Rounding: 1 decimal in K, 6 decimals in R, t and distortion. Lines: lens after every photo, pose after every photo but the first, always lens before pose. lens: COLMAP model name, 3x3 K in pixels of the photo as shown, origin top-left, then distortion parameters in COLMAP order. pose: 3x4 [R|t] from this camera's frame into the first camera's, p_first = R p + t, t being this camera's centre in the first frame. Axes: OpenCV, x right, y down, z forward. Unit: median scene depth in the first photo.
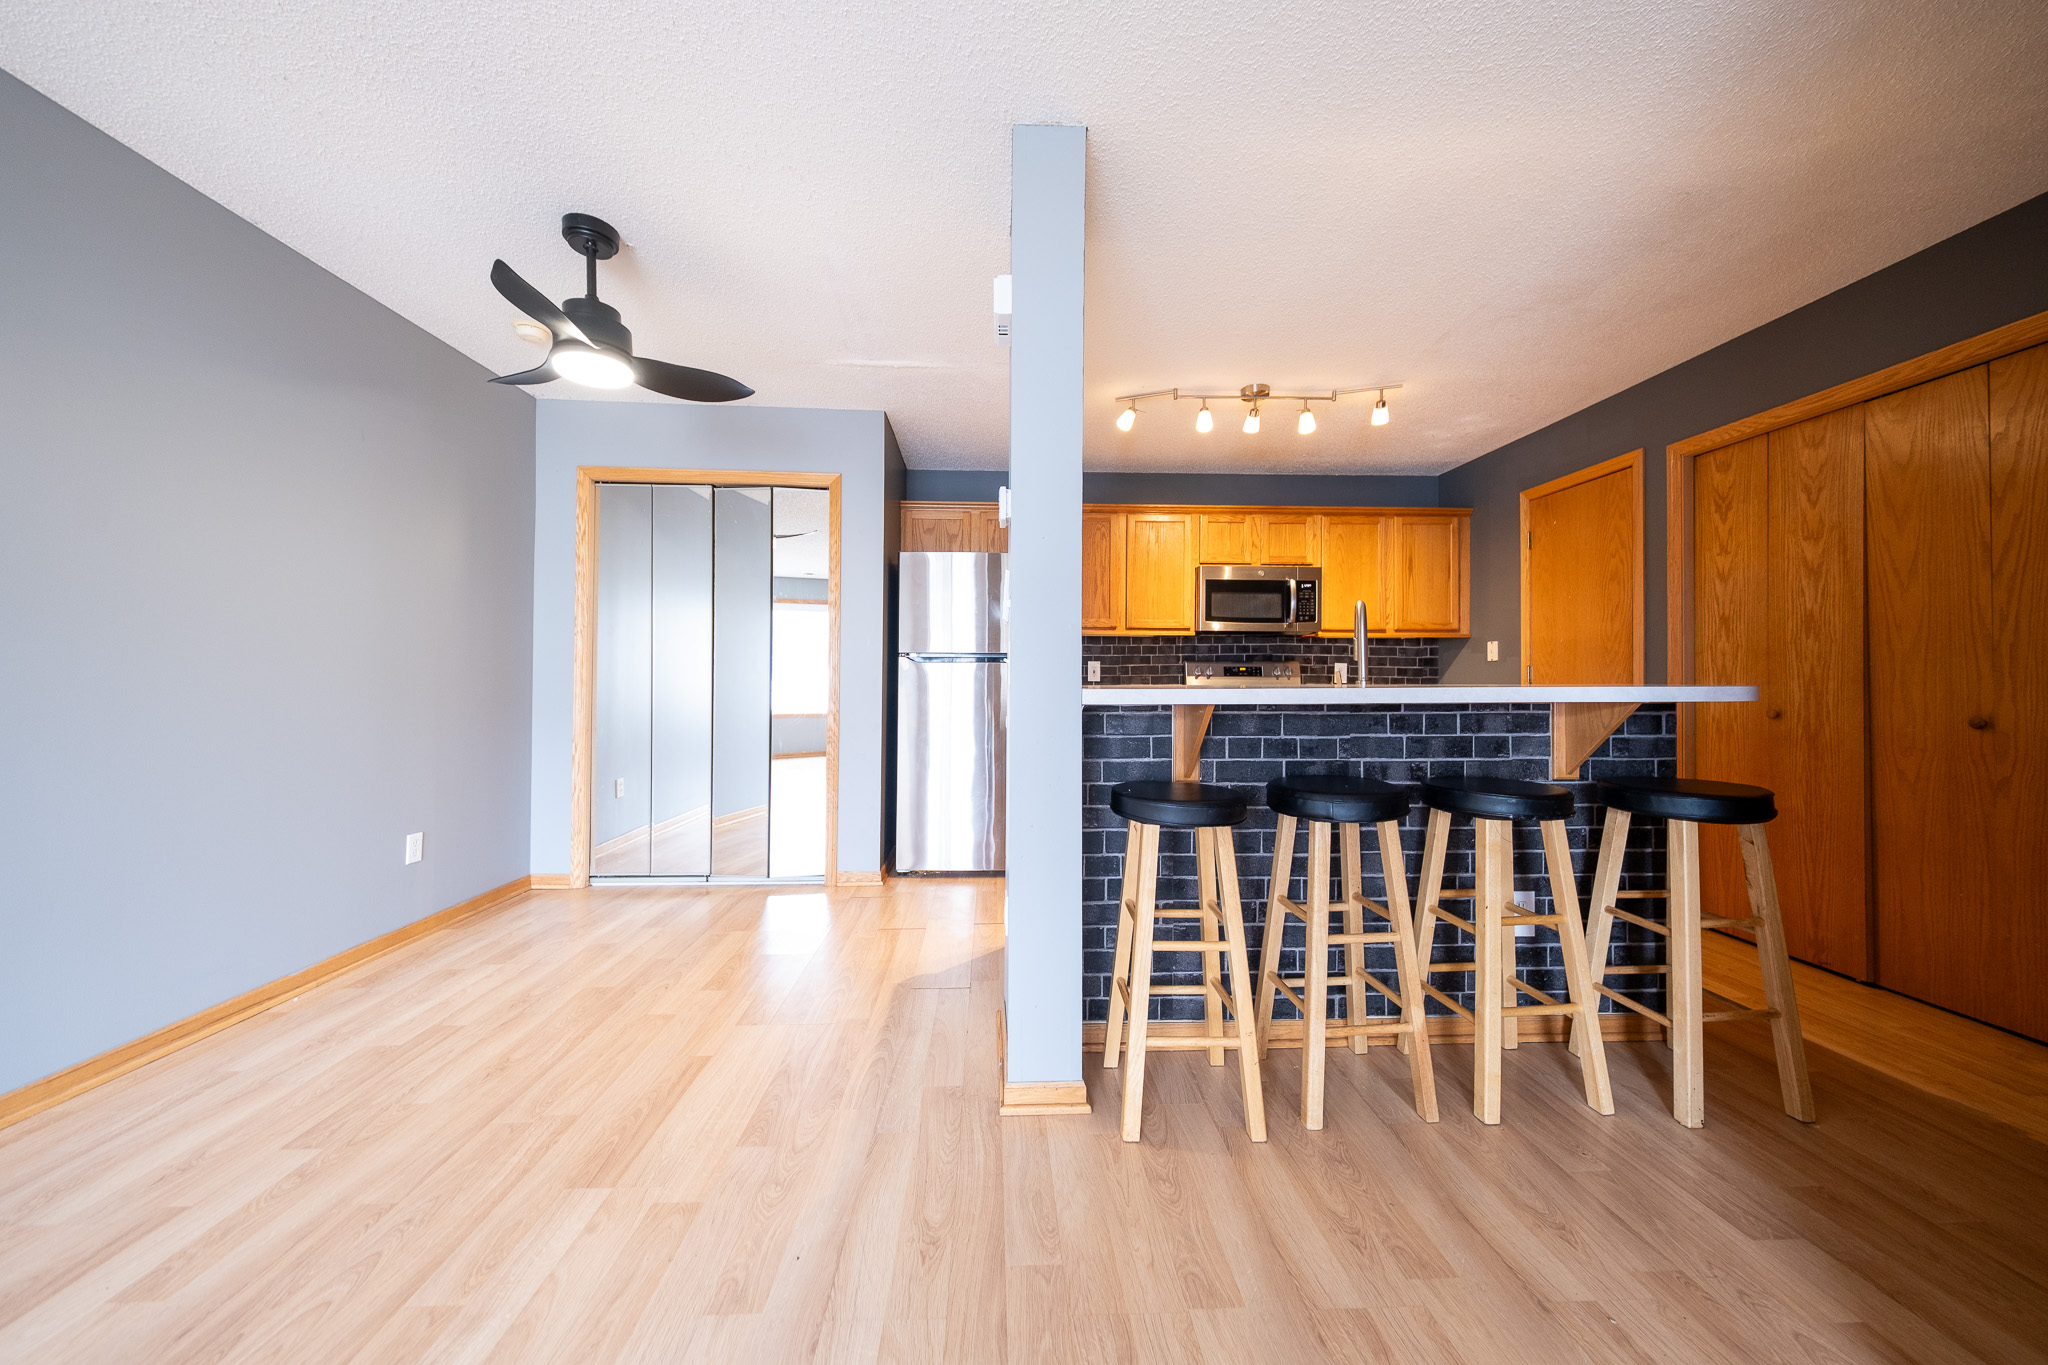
lens RADIAL K [[691.0, 0, 1018.8], [0, 691.0, 673.4], [0, 0, 1]] dist [-0.000408, -0.000117]
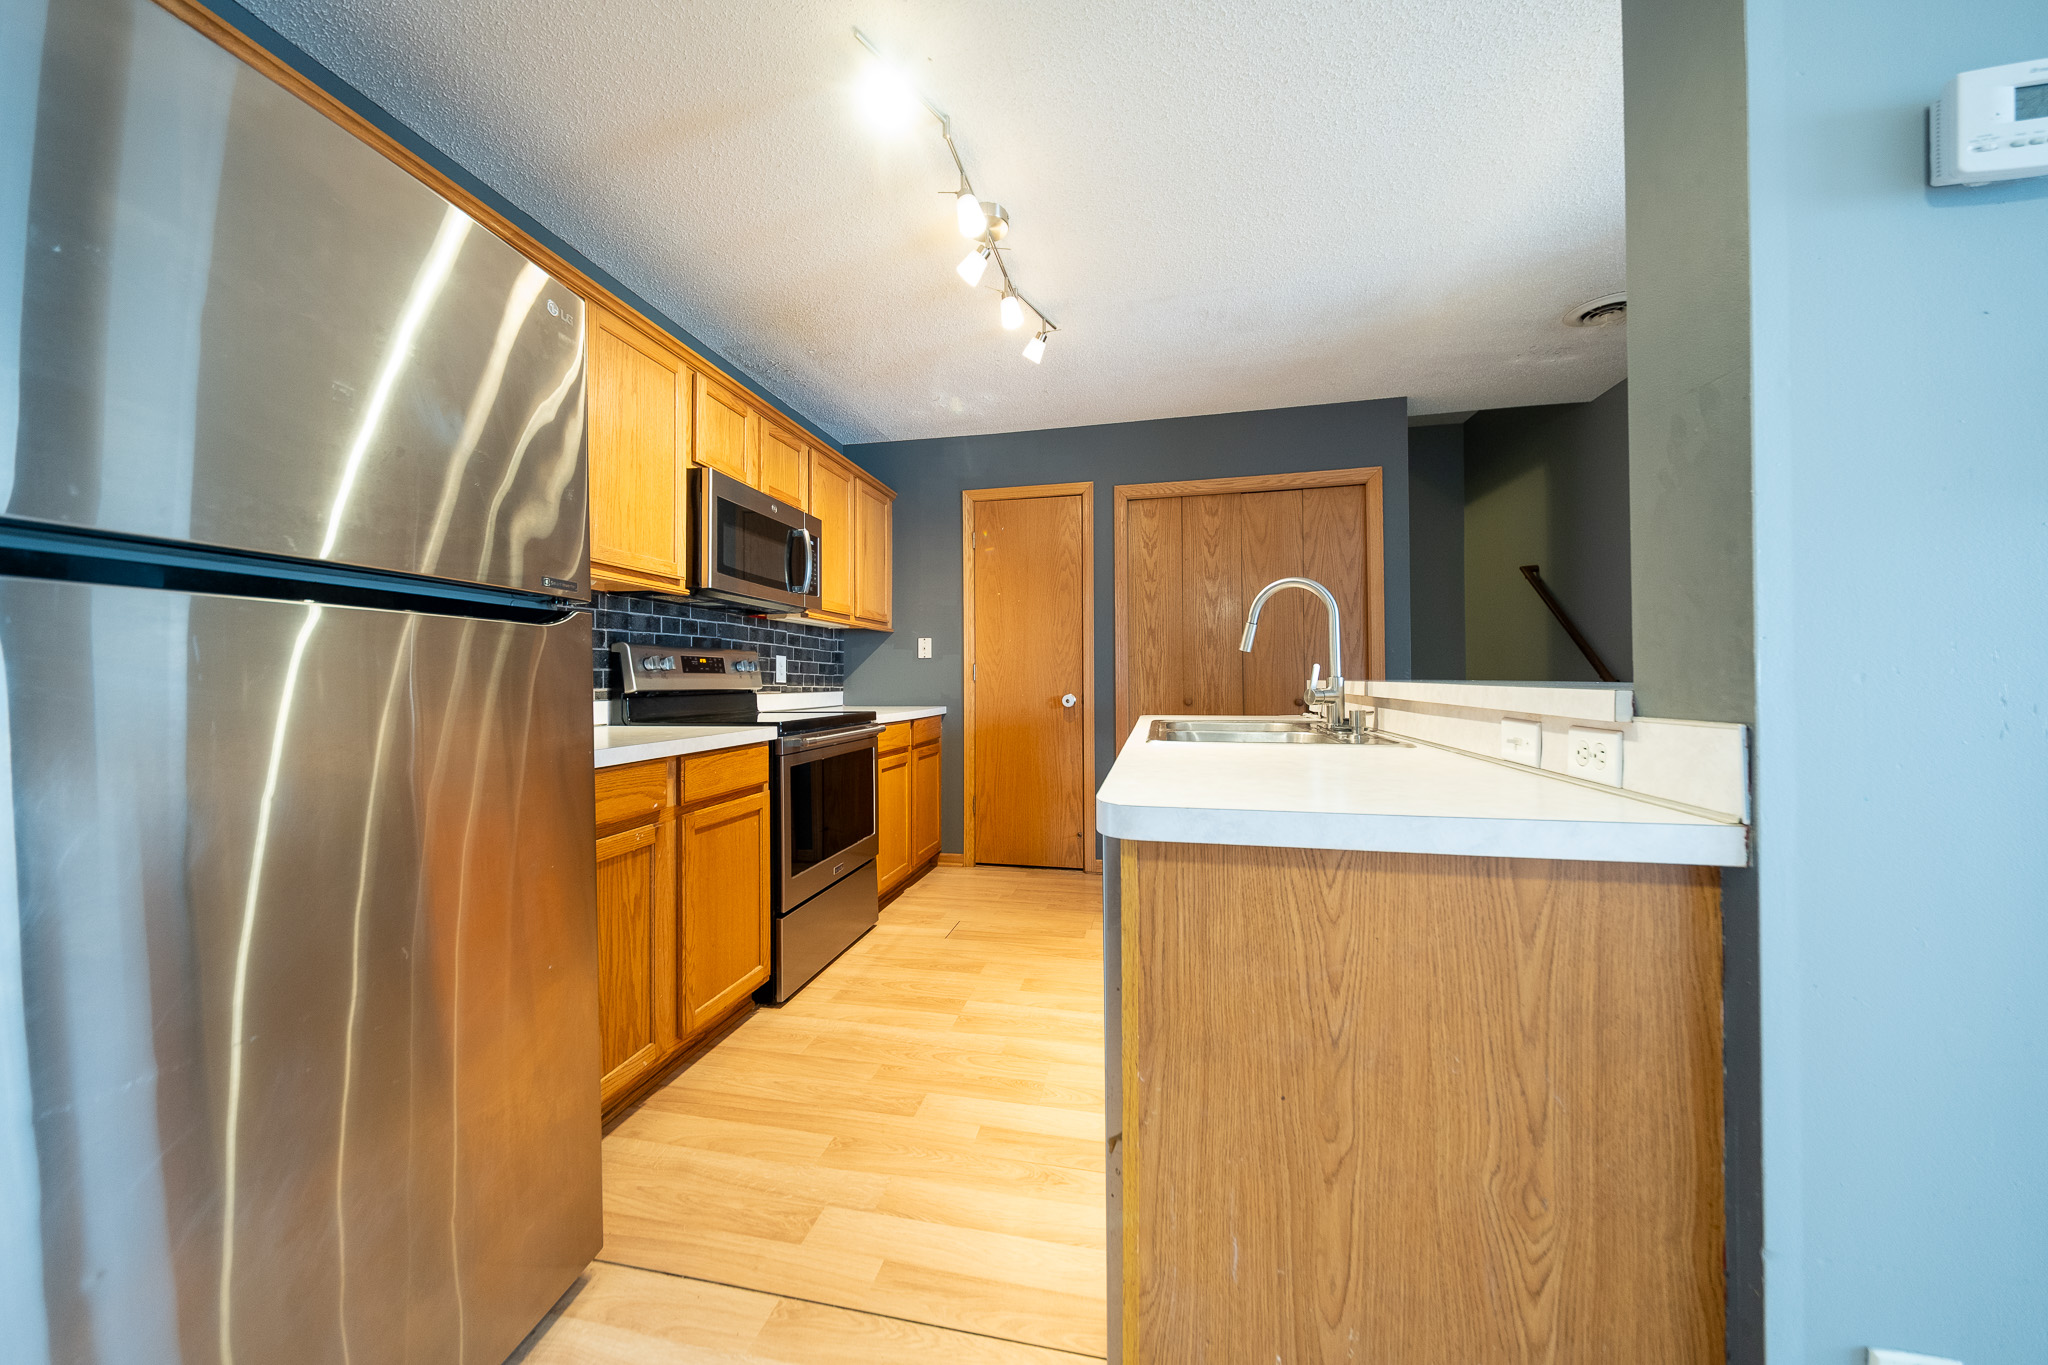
lens RADIAL K [[691.0, 0, 1018.8], [0, 691.0, 673.4], [0, 0, 1]] dist [-0.000408, -0.000117]
pose [[0.241037, 0.005720, 0.970499, -0.308526], [-0.006226, 0.999971, -0.004347, 0.009182], [-0.970496, -0.004994, 0.241066, 0.943552]]
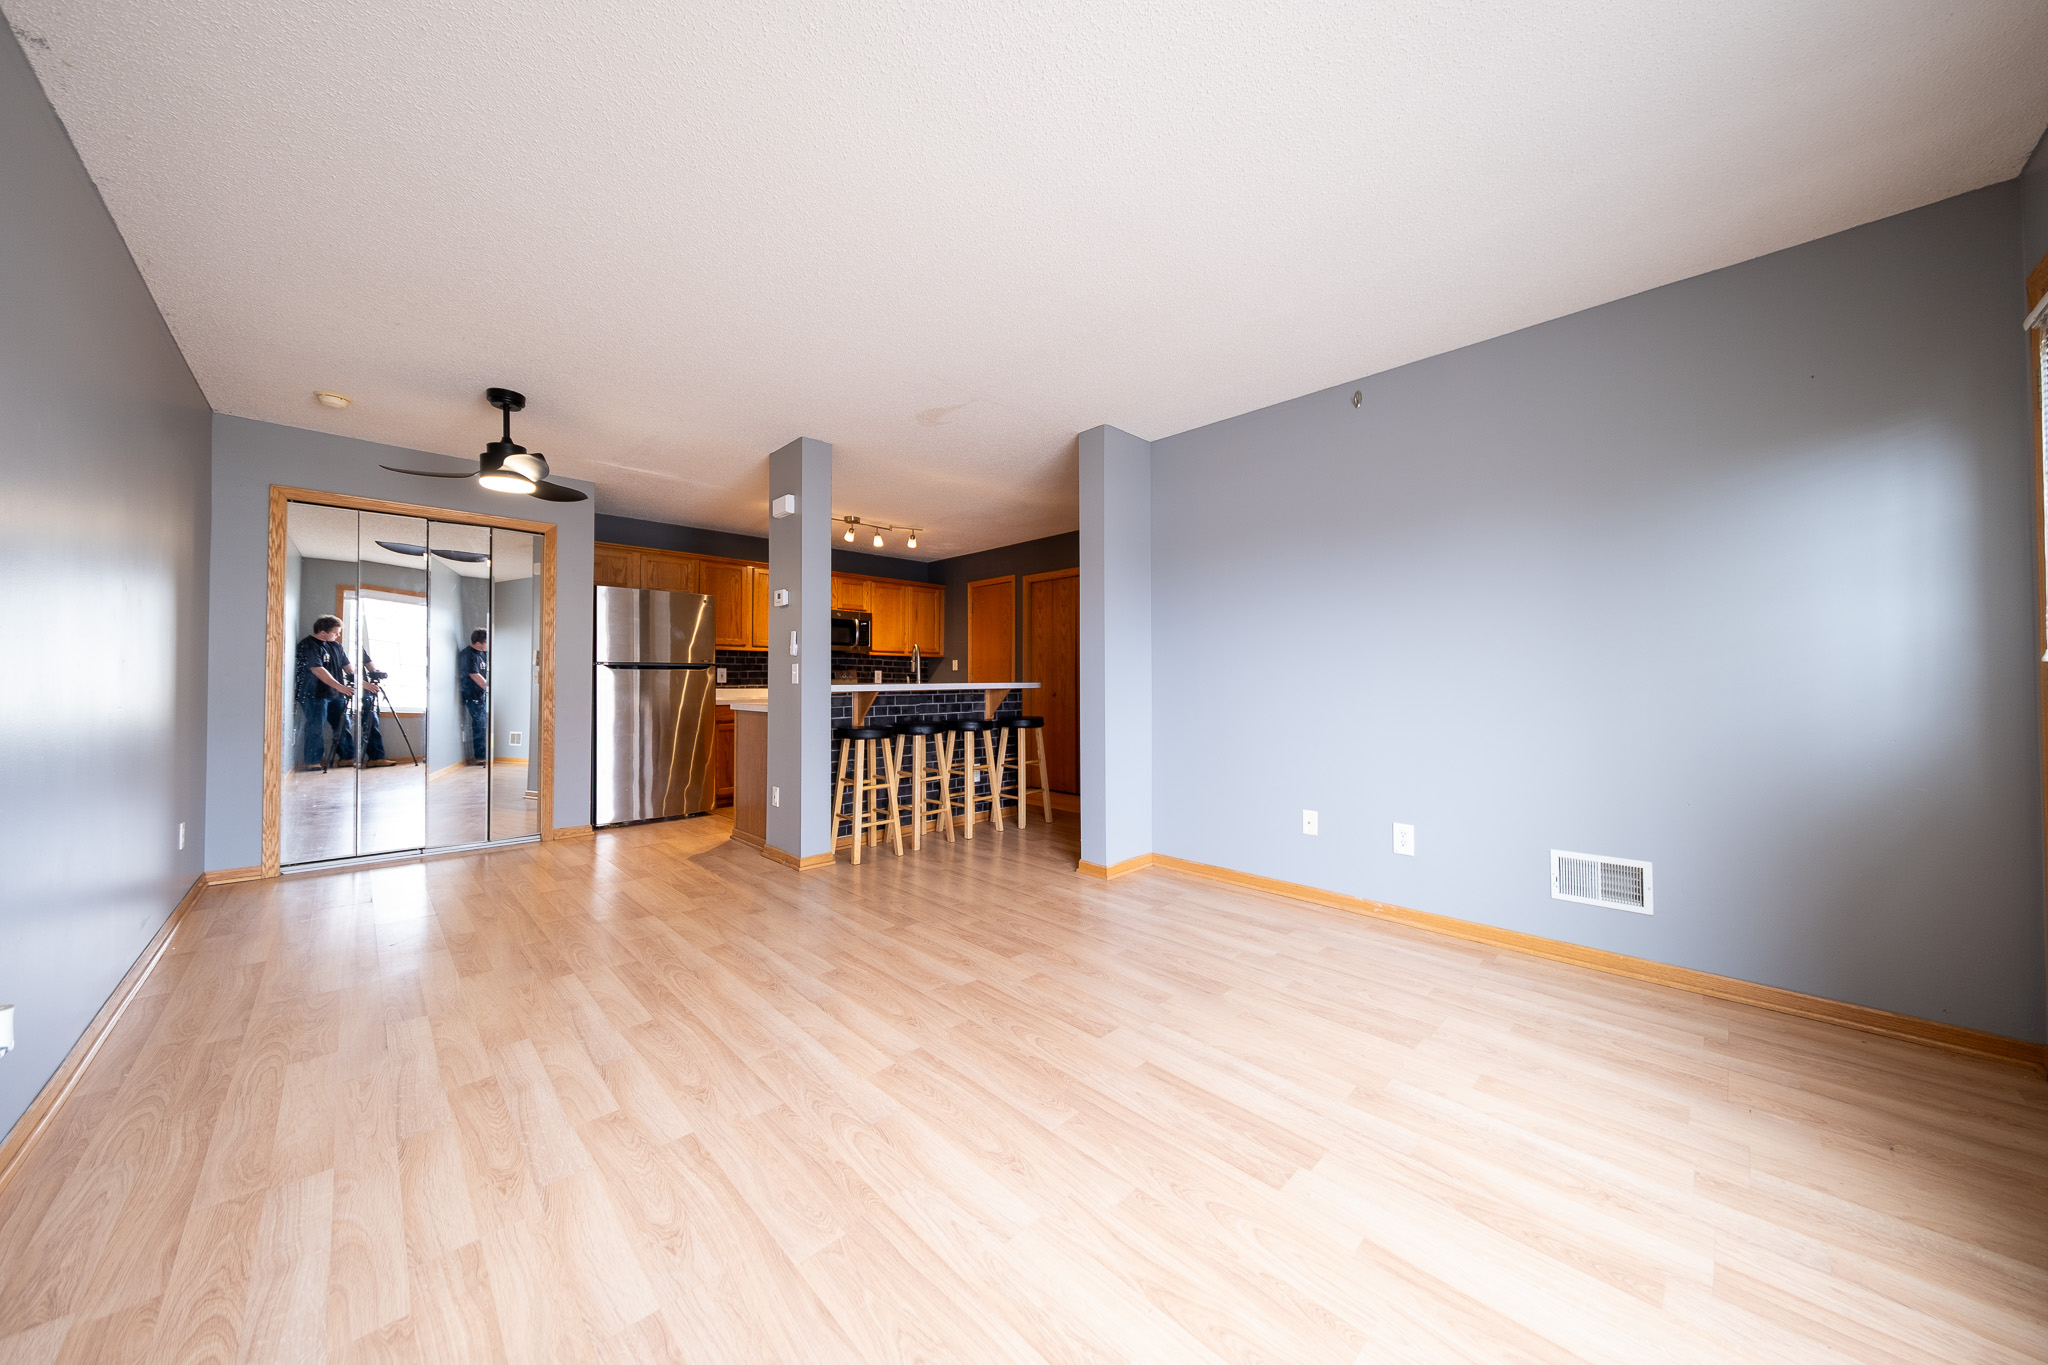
lens RADIAL K [[691.0, 0, 1018.8], [0, 691.0, 673.4], [0, 0, 1]] dist [-0.000408, -0.000117]
pose [[0.746480, 0.003283, 0.665400, -0.612675], [-0.001988, 0.999994, -0.002704, -0.007493], [-0.665405, 0.000696, 0.746482, -0.724543]]
